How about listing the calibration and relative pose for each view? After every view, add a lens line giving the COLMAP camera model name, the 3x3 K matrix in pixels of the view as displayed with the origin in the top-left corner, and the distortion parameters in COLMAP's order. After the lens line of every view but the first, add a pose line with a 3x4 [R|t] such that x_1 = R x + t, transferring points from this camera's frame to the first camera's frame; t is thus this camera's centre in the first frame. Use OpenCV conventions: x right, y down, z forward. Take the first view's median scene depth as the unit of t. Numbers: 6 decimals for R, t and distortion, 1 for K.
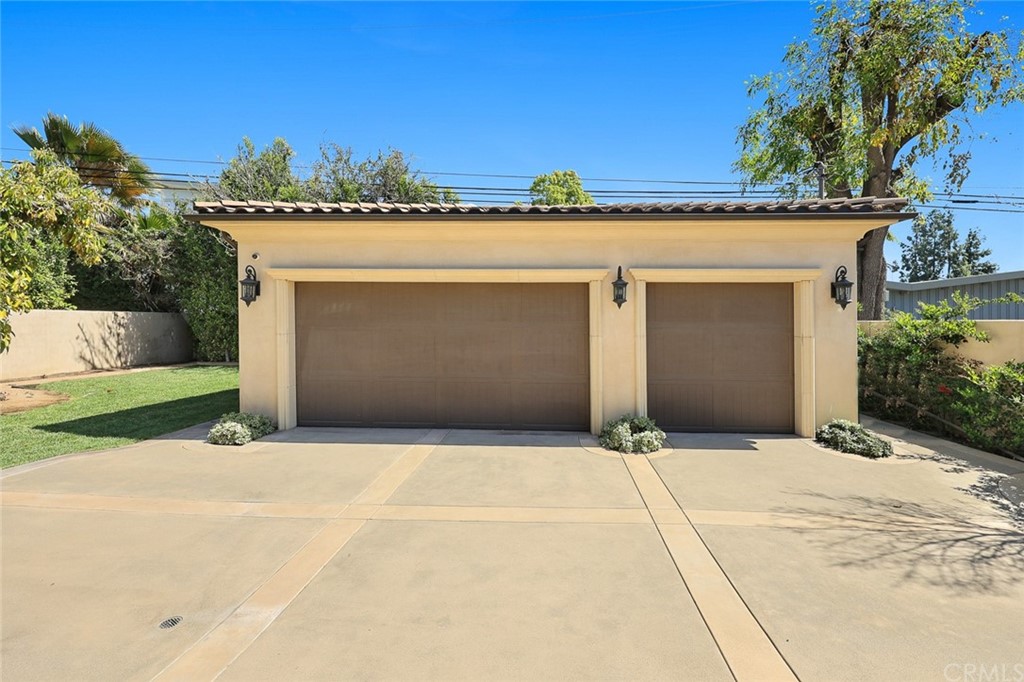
lens RADIAL K [[450.8, 0, 530.9], [0, 450.8, 318.8], [0, 0, 1]] dist [-0.002027, 0.005006]
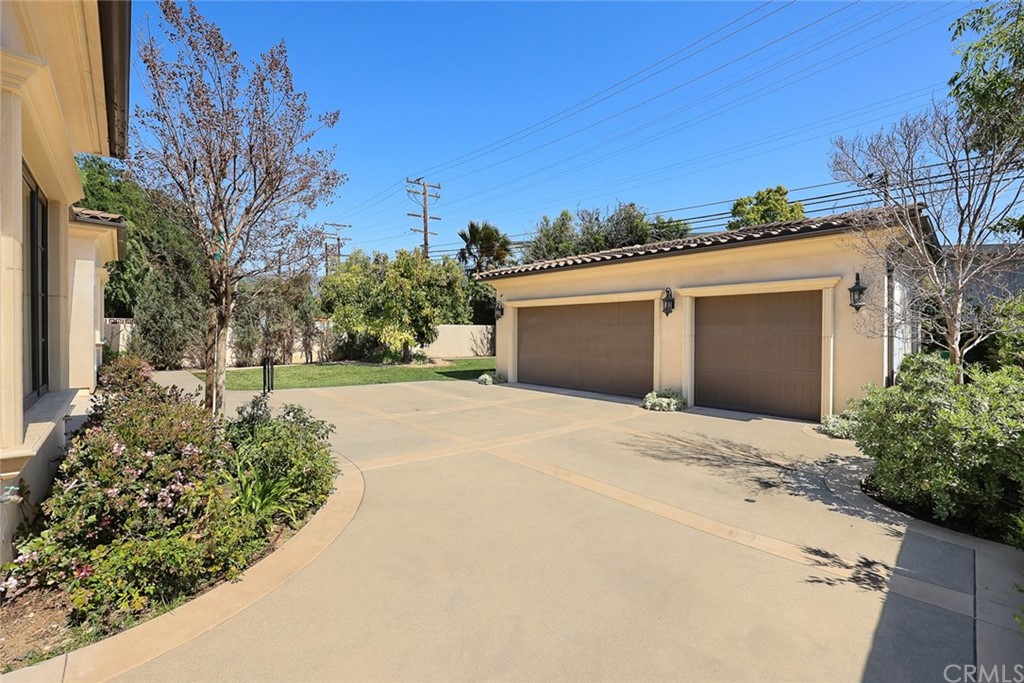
lens RADIAL K [[416.3, 0, 510.4], [0, 416.3, 336.5], [0, 0, 1]] dist [0.001729, 0.000190]
pose [[0.705662, 0.005392, -0.708528, 0.729793], [0.003231, 0.999936, 0.010828, 0.022476], [0.708541, -0.009930, 0.705600, -0.282187]]
